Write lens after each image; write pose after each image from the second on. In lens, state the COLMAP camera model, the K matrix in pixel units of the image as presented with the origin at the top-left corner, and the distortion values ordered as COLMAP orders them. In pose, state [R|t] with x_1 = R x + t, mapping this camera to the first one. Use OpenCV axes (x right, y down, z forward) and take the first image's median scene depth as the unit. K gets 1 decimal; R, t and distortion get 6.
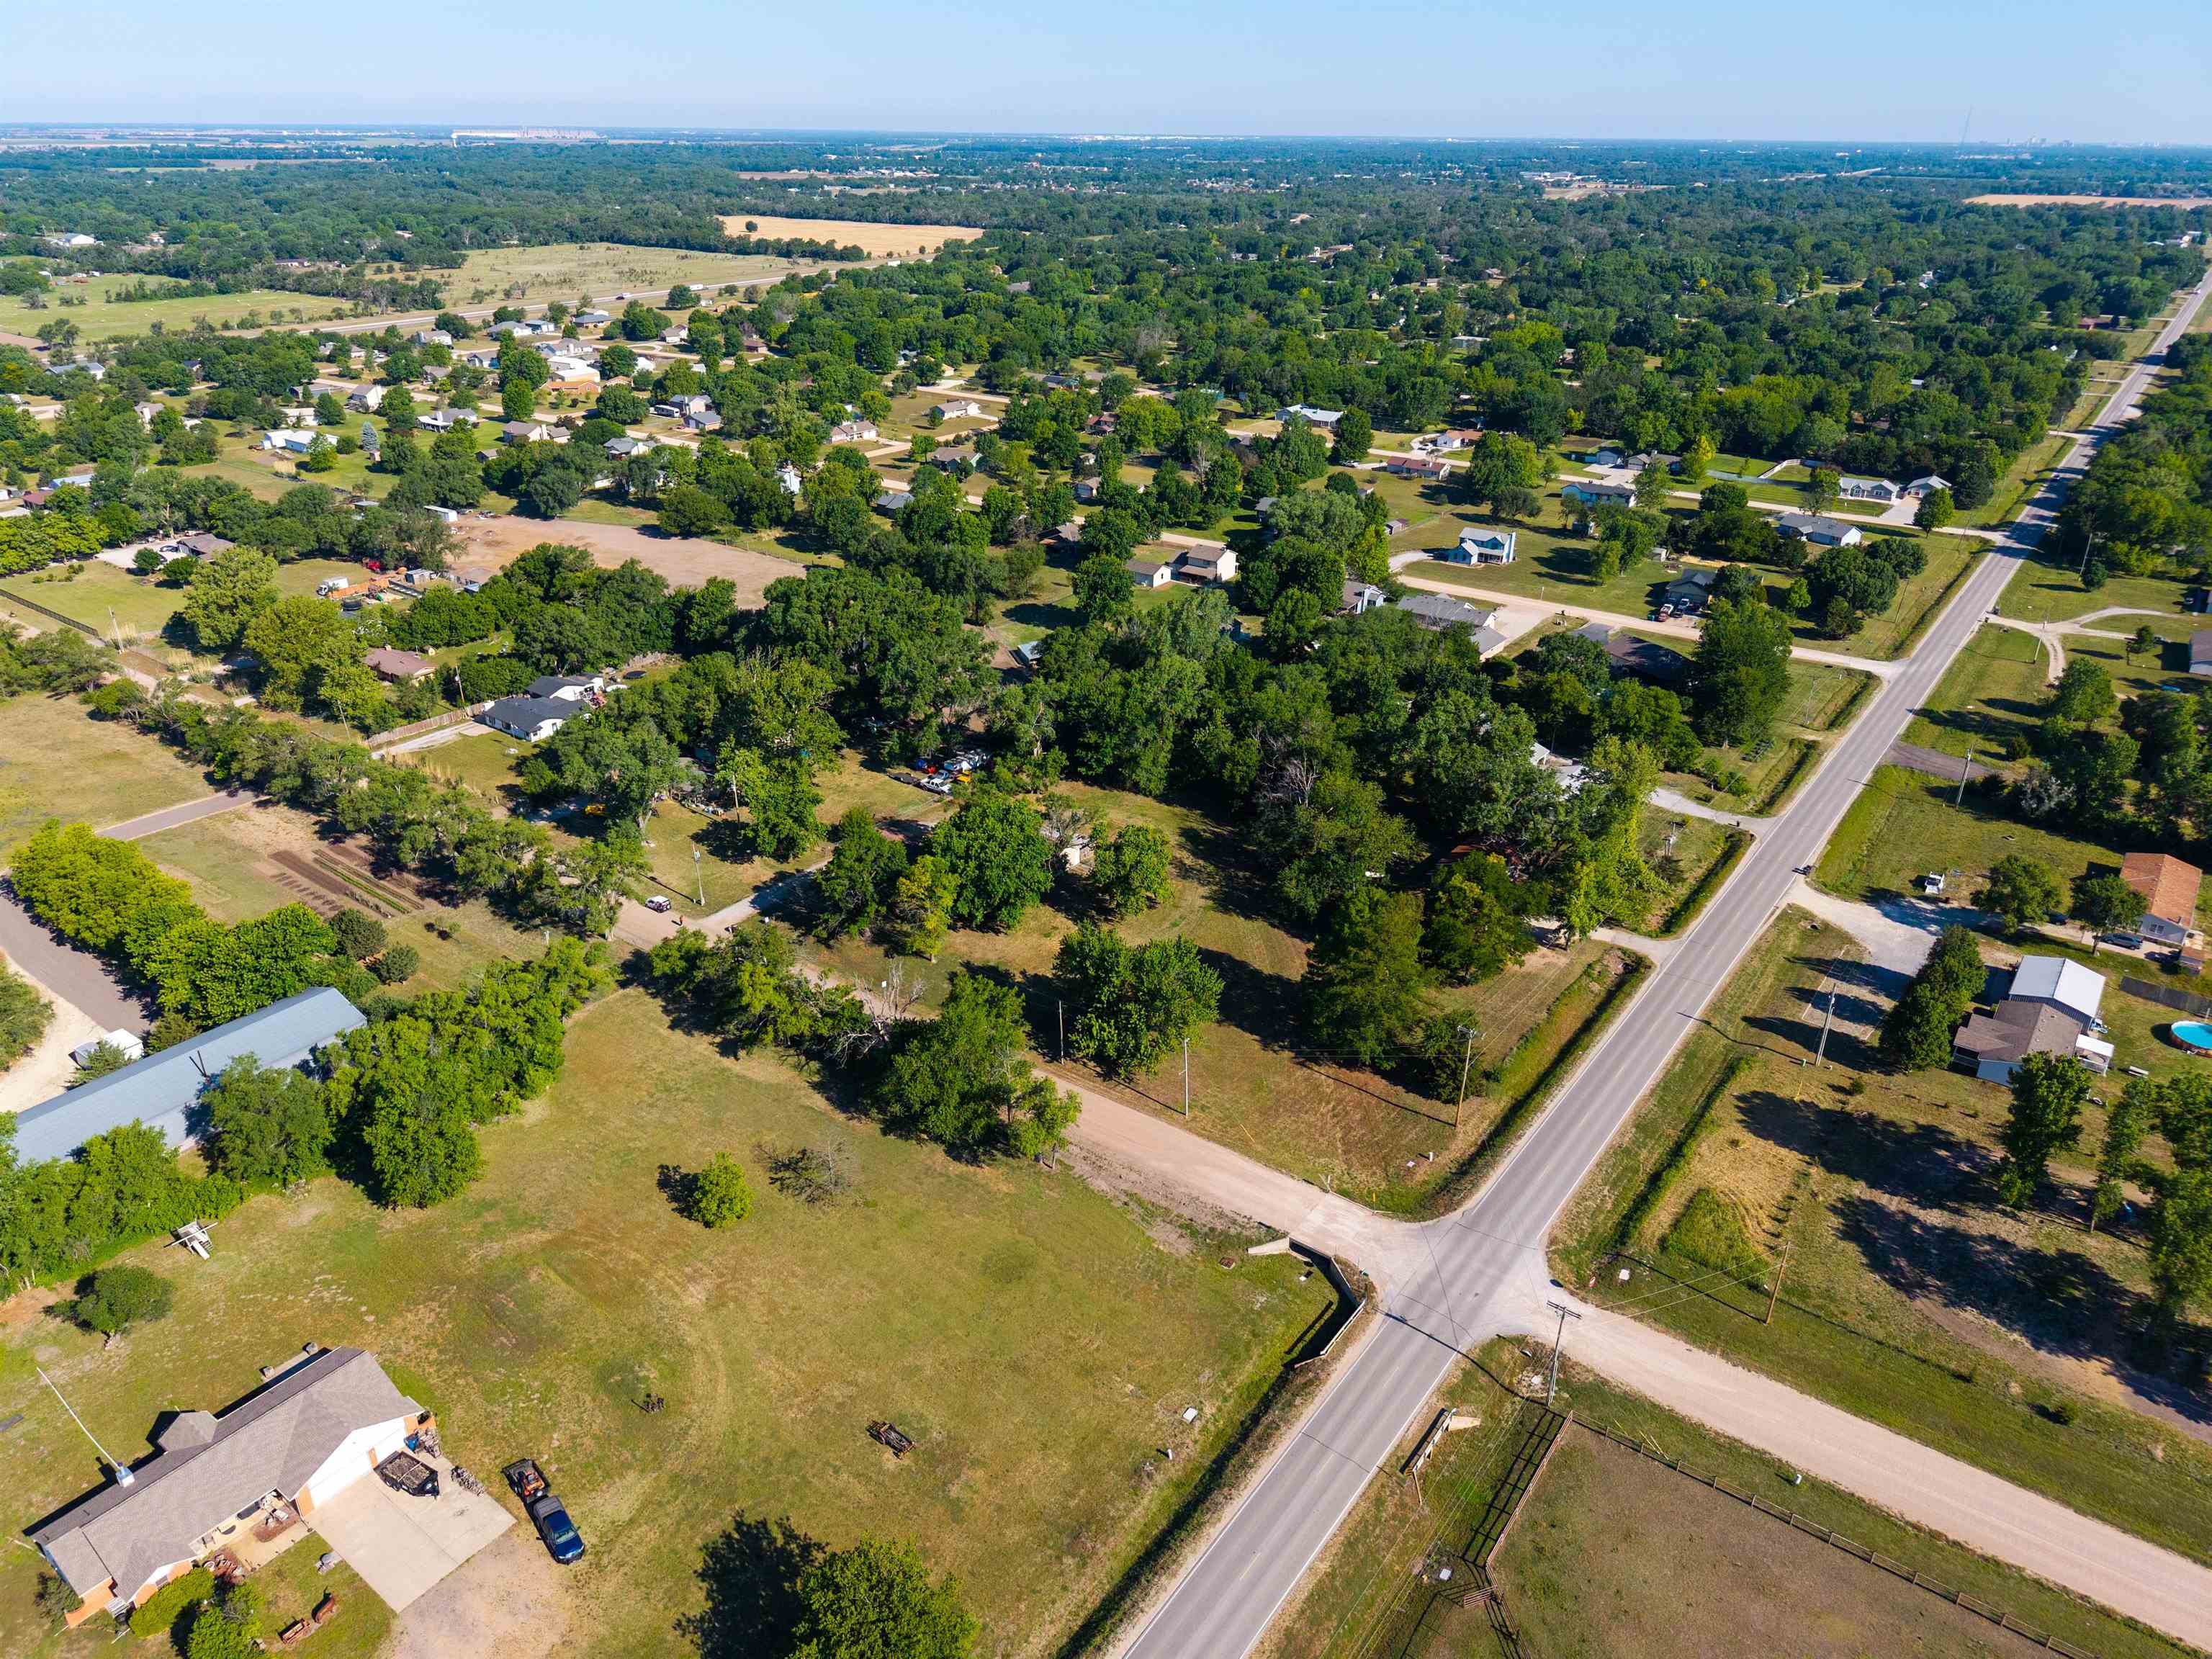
lens RADIAL K [[1501.6, 0, 1097.1], [0, 1501.6, 829.6], [0, 0, 1]] dist [0.031598, -0.035005]
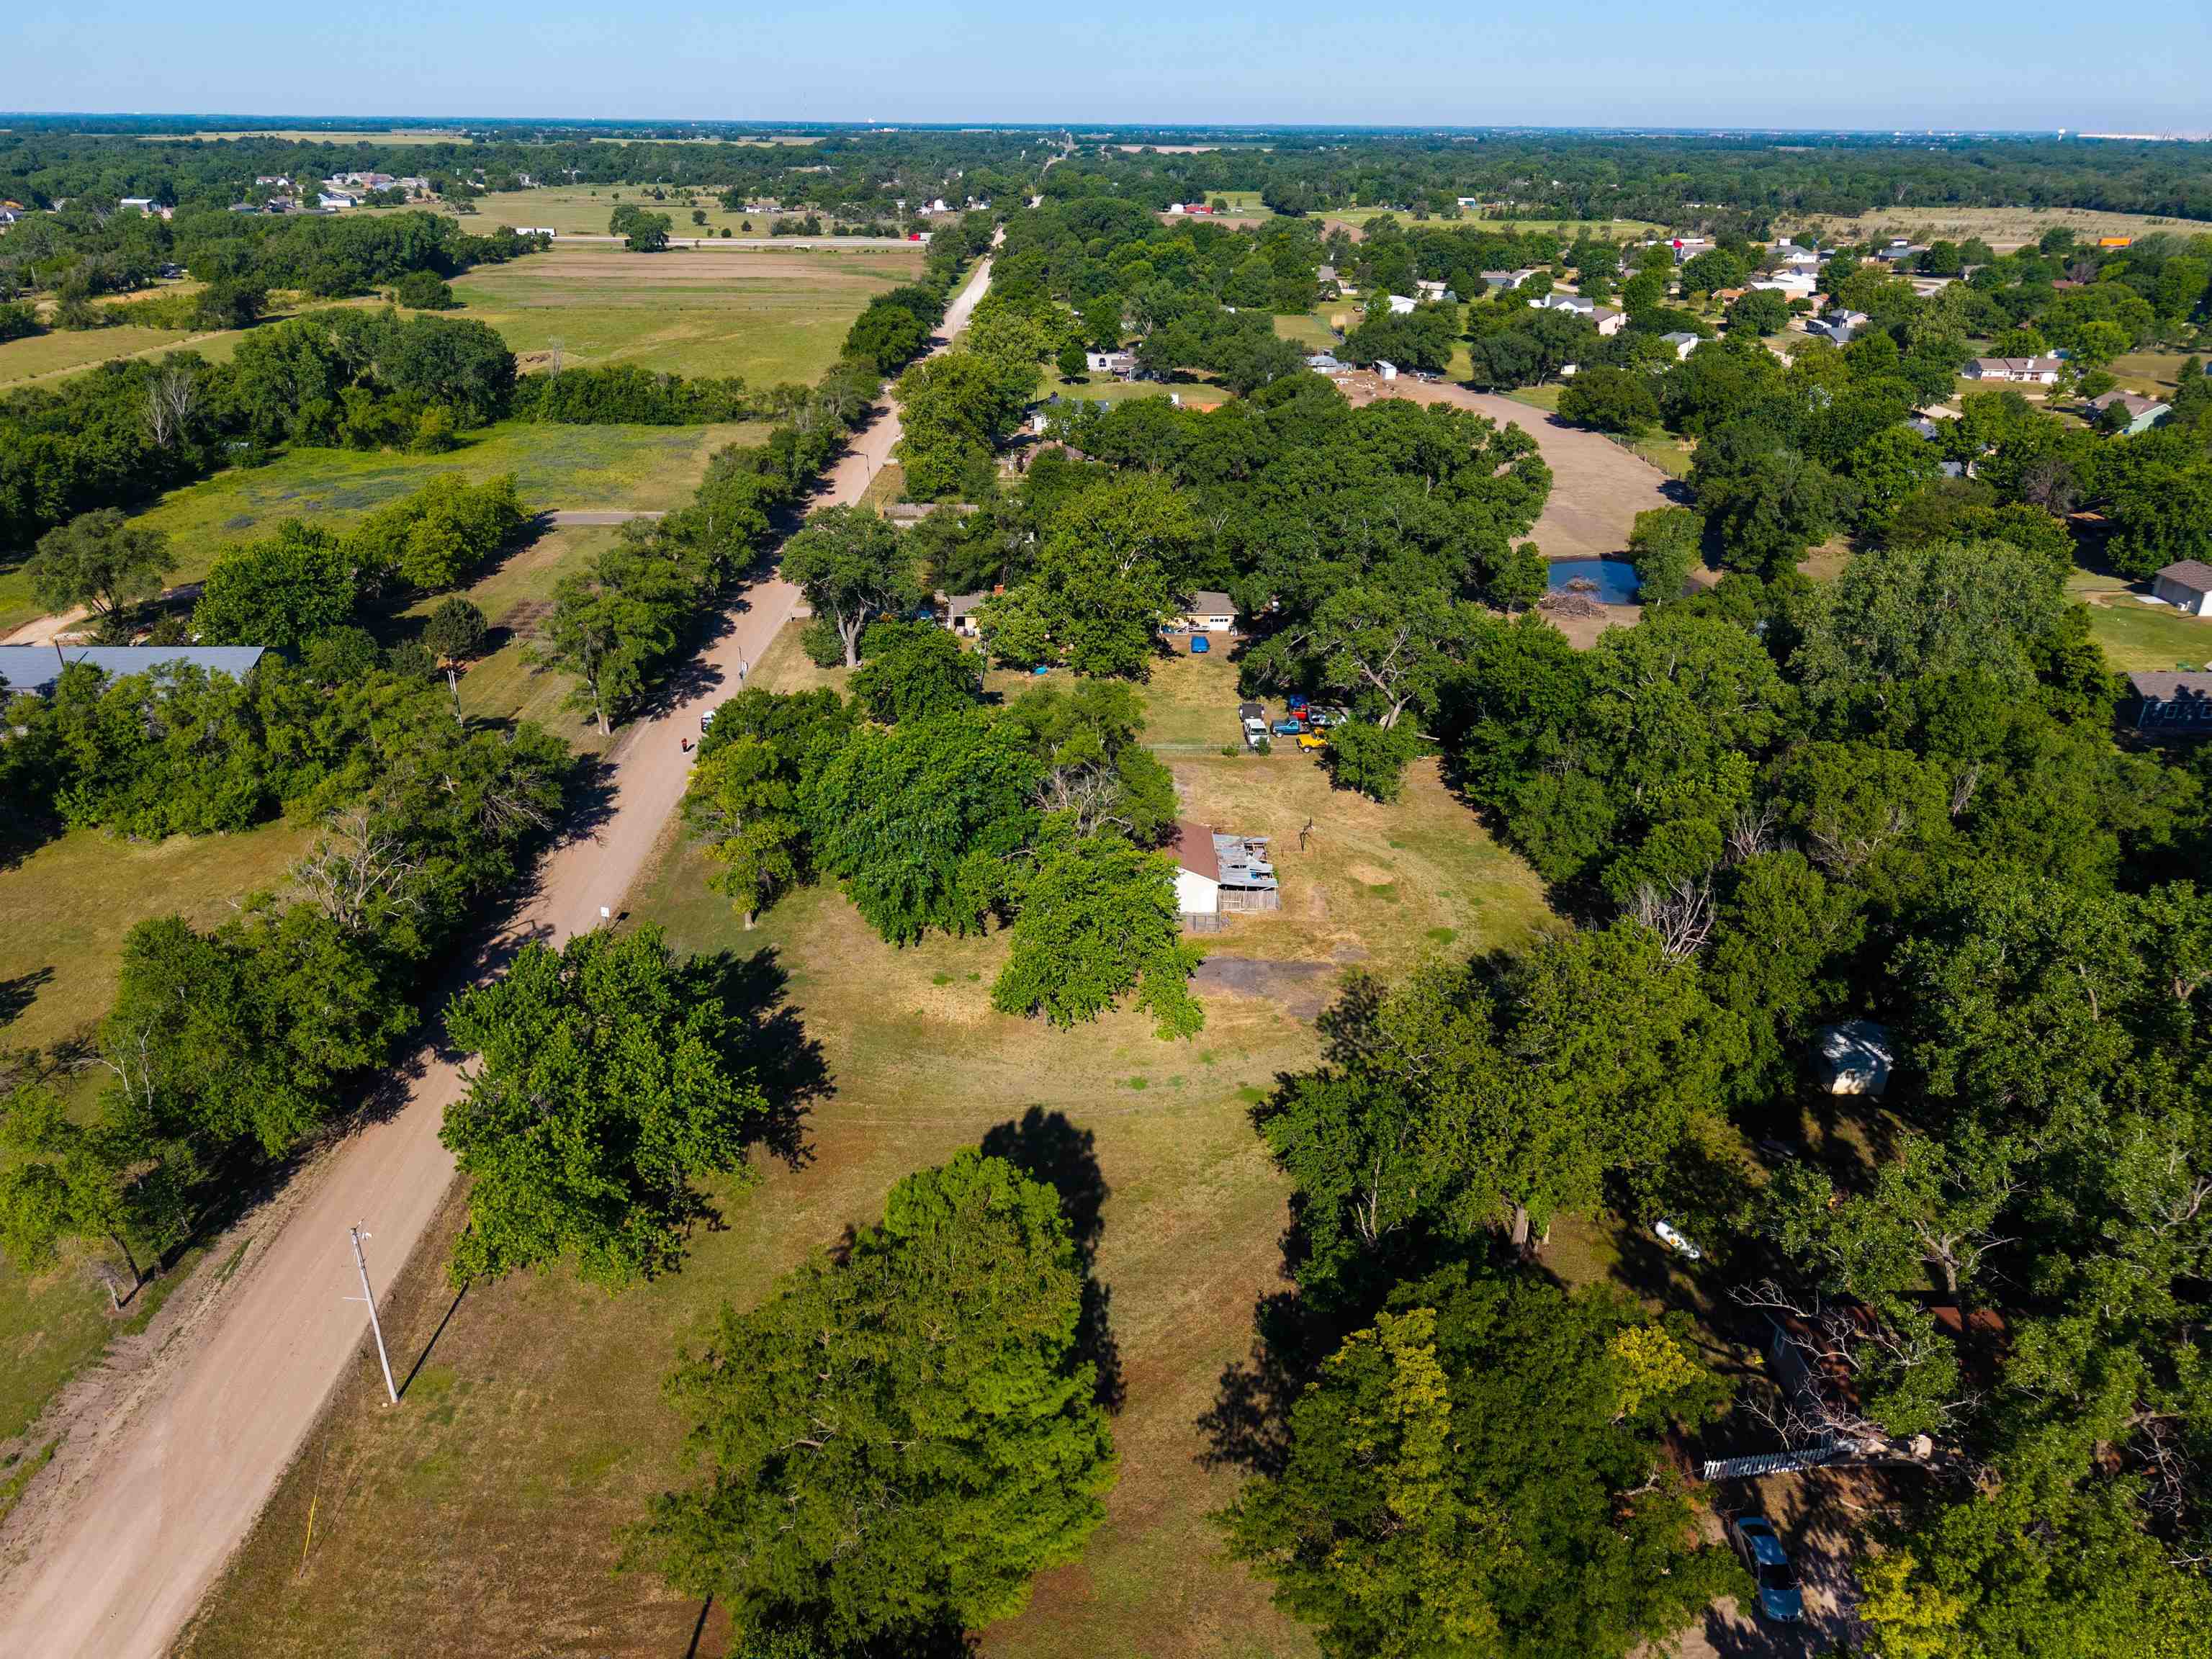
lens RADIAL K [[1501.6, 0, 1097.1], [0, 1501.6, 829.6], [0, 0, 1]] dist [0.031598, -0.035005]
pose [[0.608089, 0.356290, -0.709426, 0.316283], [-0.357146, 0.920870, 0.156351, -0.073201], [0.708996, 0.158293, 0.687218, 0.623850]]
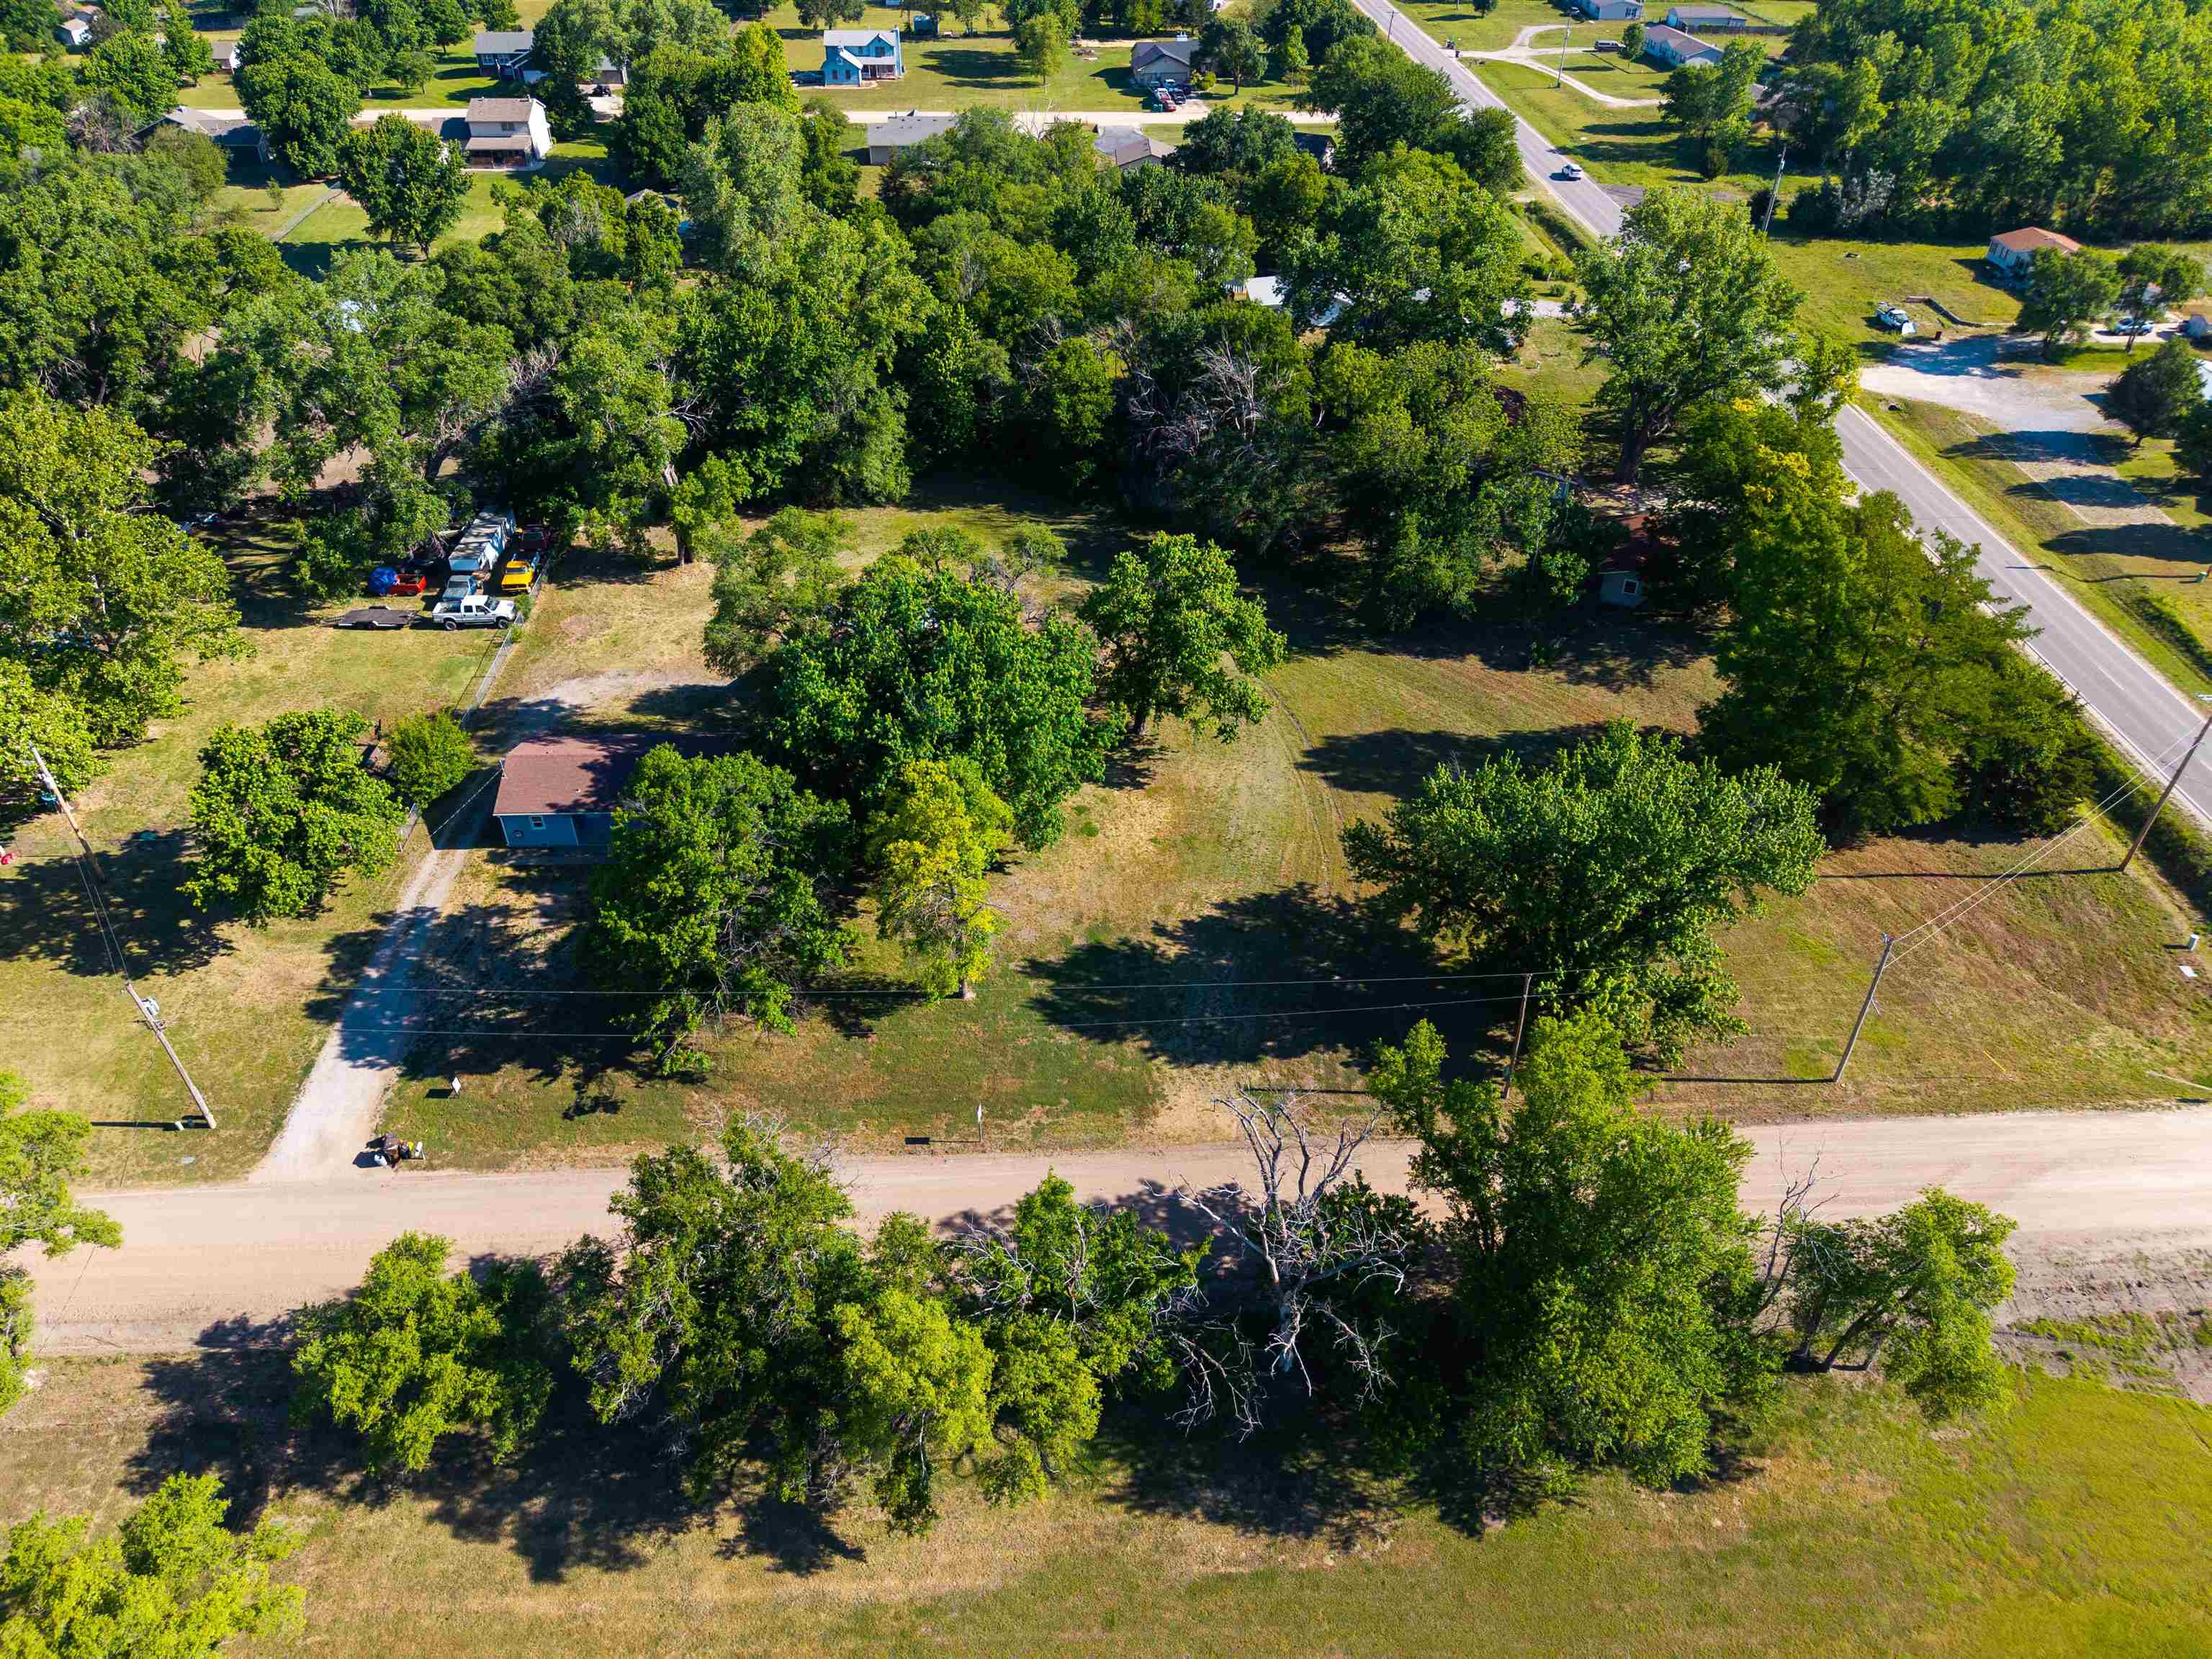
lens RADIAL K [[1501.6, 0, 1097.1], [0, 1501.6, 829.6], [0, 0, 1]] dist [0.031598, -0.035005]
pose [[0.771609, -0.380716, 0.509583, -0.245772], [0.261492, 0.920137, 0.291495, -0.059072], [-0.579863, -0.091668, 0.809540, 0.578798]]
